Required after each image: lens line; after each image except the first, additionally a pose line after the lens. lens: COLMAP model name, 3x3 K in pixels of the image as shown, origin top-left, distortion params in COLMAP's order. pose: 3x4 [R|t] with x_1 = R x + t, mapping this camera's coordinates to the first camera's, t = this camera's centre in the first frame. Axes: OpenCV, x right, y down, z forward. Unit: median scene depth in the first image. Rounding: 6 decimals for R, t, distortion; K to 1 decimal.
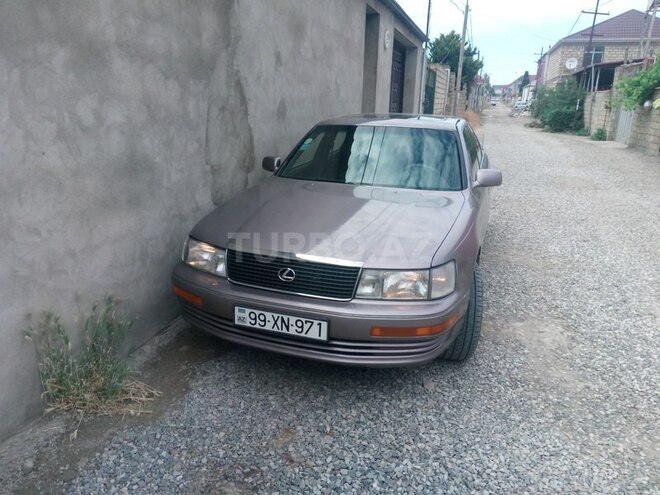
lens RADIAL K [[499.7, 0, 327.2], [0, 499.7, 246.3], [0, 0, 1]] dist [0.060925, -0.082630]
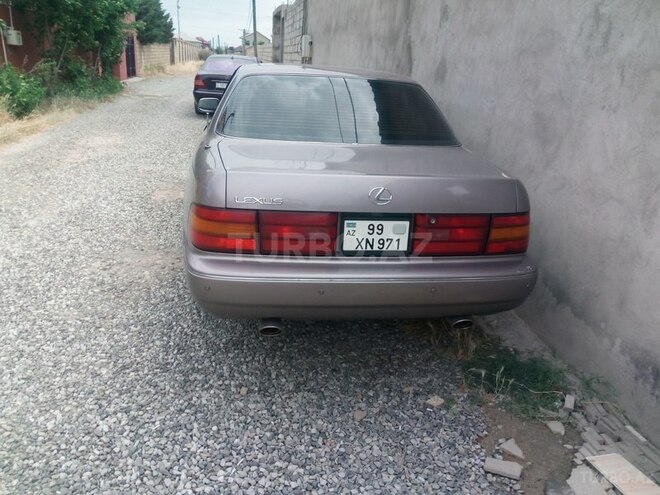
lens RADIAL K [[499.7, 0, 327.2], [0, 499.7, 246.3], [0, 0, 1]] dist [0.060925, -0.082630]
pose [[-0.882258, 0.083903, -0.463230, 0.710750], [-0.212474, 0.807099, 0.550859, -0.639578], [0.420091, 0.584424, -0.694242, 2.332256]]
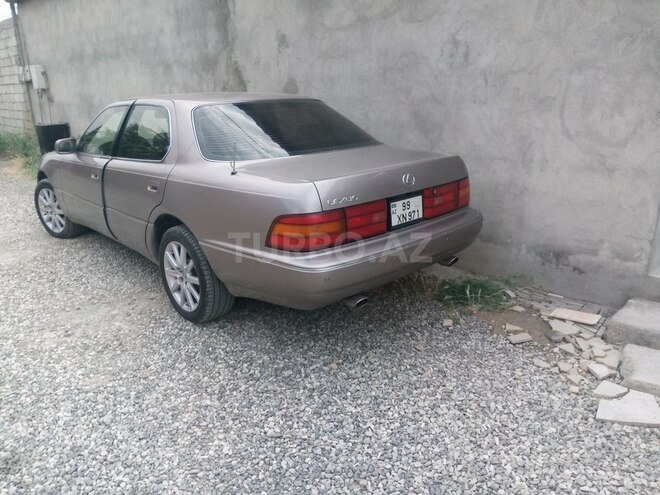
lens RADIAL K [[499.7, 0, 327.2], [0, 499.7, 246.3], [0, 0, 1]] dist [0.060925, -0.082630]
pose [[-0.471064, 0.251787, -0.845401, 1.138893], [-0.241224, 0.885093, 0.398021, -0.569294], [0.848475, 0.391424, -0.356198, 2.131281]]
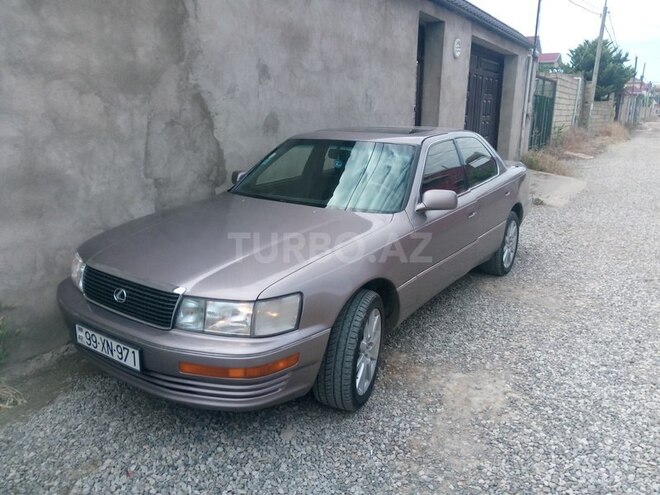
lens RADIAL K [[499.7, 0, 327.2], [0, 499.7, 246.3], [0, 0, 1]] dist [0.060925, -0.082630]
pose [[0.962516, 0.054557, -0.265682, 0.390441], [-0.062118, 0.997866, -0.020132, -0.029447], [0.264017, 0.035881, 0.963850, 0.134277]]
